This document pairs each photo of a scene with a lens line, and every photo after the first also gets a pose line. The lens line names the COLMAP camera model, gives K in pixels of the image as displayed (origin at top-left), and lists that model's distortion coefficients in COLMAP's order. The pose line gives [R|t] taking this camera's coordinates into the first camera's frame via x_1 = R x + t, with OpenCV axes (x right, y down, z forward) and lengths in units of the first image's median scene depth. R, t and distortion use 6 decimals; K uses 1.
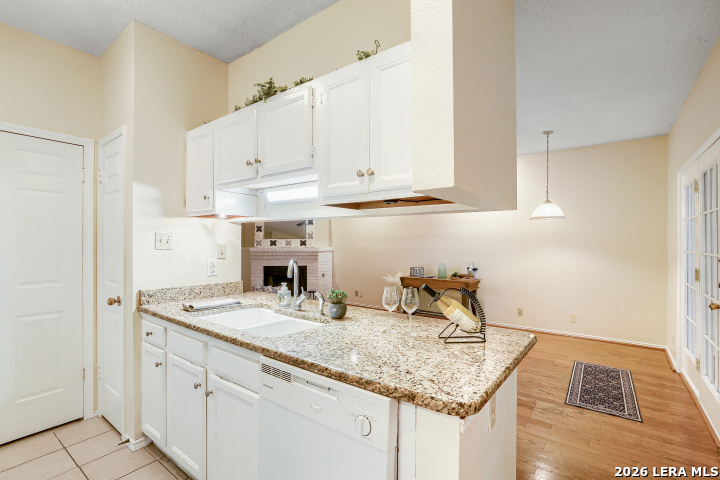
lens RADIAL K [[335.7, 0, 357.5], [0, 335.7, 240.5], [0, 0, 1]] dist [-0.048573, 0.000573]
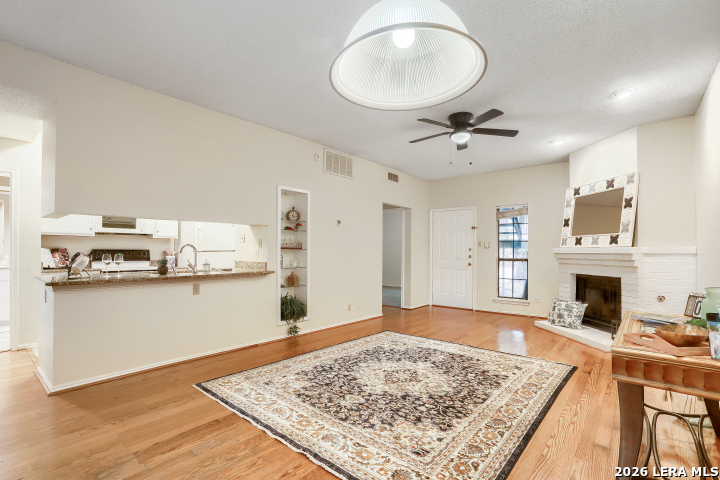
lens RADIAL K [[338.2, 0, 358.8], [0, 338.2, 248.4], [0, 0, 1]] dist [-0.031286, 0.000609]
pose [[-0.056205, -0.011923, -0.998348, 0.470692], [0.004896, 0.999913, -0.012218, 0.029046], [0.998407, -0.005575, -0.056142, 0.580457]]
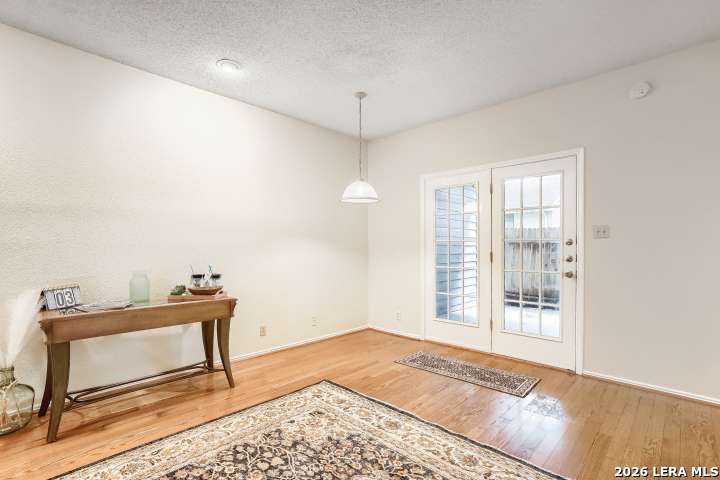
lens RADIAL K [[338.2, 0, 358.8], [0, 338.2, 248.4], [0, 0, 1]] dist [-0.031286, 0.000609]
pose [[0.127937, -0.012111, 0.991708, -0.142043], [-0.005438, 0.999902, 0.012912, 0.023358], [-0.991767, -0.007045, 0.127858, 0.530291]]
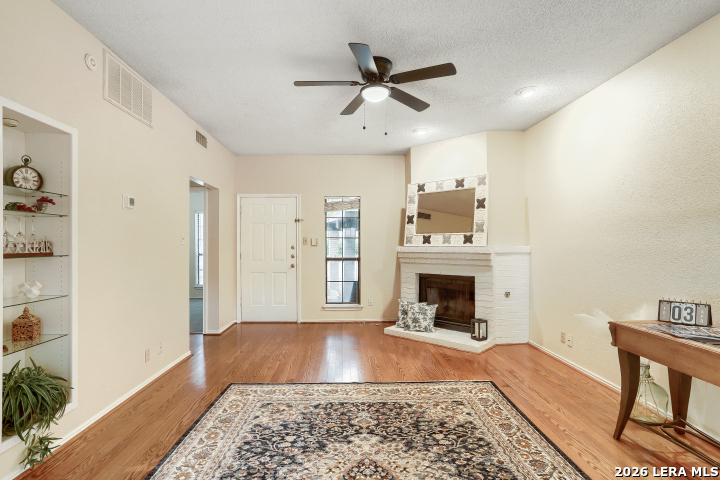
lens RADIAL K [[356.9, 0, 358.4], [0, 356.9, 242.9], [0, 0, 1]] dist [-0.048988, 0.027672]
pose [[0.634275, -0.007318, -0.773073, 0.215179], [0.010552, 0.999944, -0.000809, 0.013201], [0.773036, -0.007644, 0.634316, 0.439653]]
